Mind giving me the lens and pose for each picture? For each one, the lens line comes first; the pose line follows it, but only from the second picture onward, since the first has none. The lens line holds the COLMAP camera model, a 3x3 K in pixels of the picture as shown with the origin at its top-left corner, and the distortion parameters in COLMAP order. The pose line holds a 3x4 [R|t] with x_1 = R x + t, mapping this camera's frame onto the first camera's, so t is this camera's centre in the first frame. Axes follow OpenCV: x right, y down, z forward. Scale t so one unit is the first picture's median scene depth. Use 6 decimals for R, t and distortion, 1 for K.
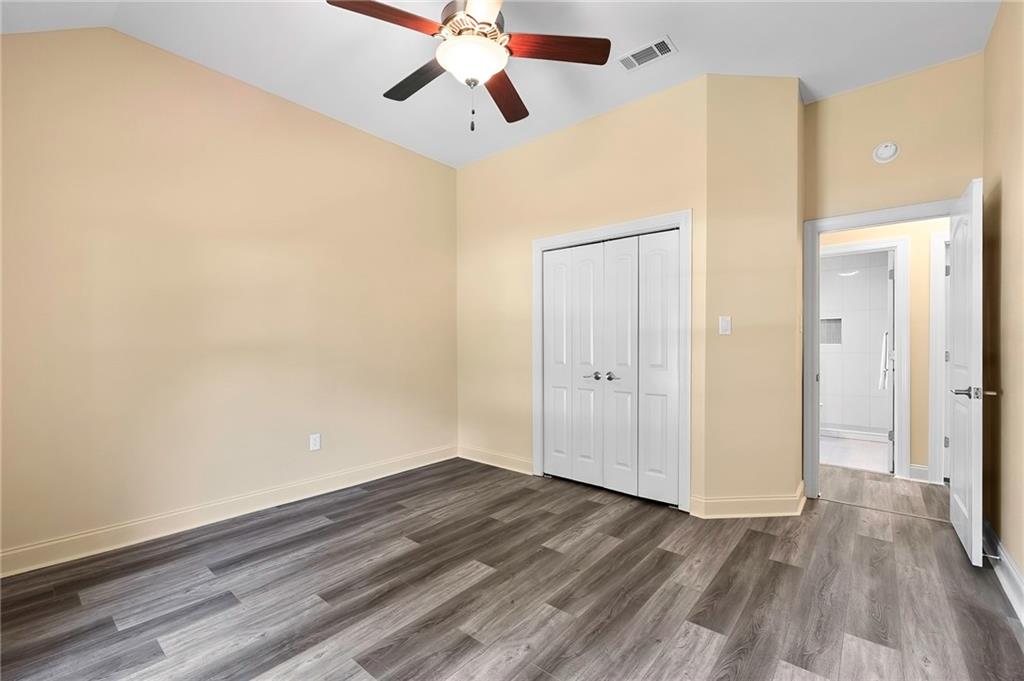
lens RADIAL K [[433.7, 0, 504.7], [0, 433.7, 343.2], [0, 0, 1]] dist [-0.000914, 0.000073]
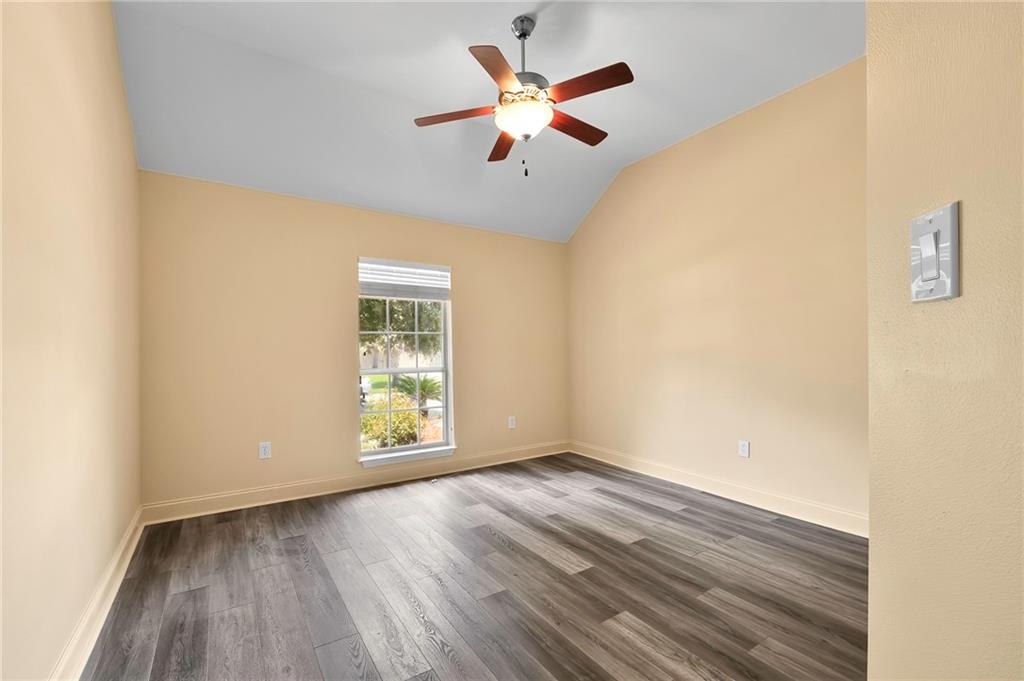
lens RADIAL K [[433.7, 0, 504.7], [0, 433.7, 343.2], [0, 0, 1]] dist [-0.000914, 0.000073]
pose [[-0.277162, -0.014803, -0.960709, 0.869573], [0.007374, 0.999819, -0.017533, 0.004139], [0.960795, -0.011944, -0.277003, 0.992964]]
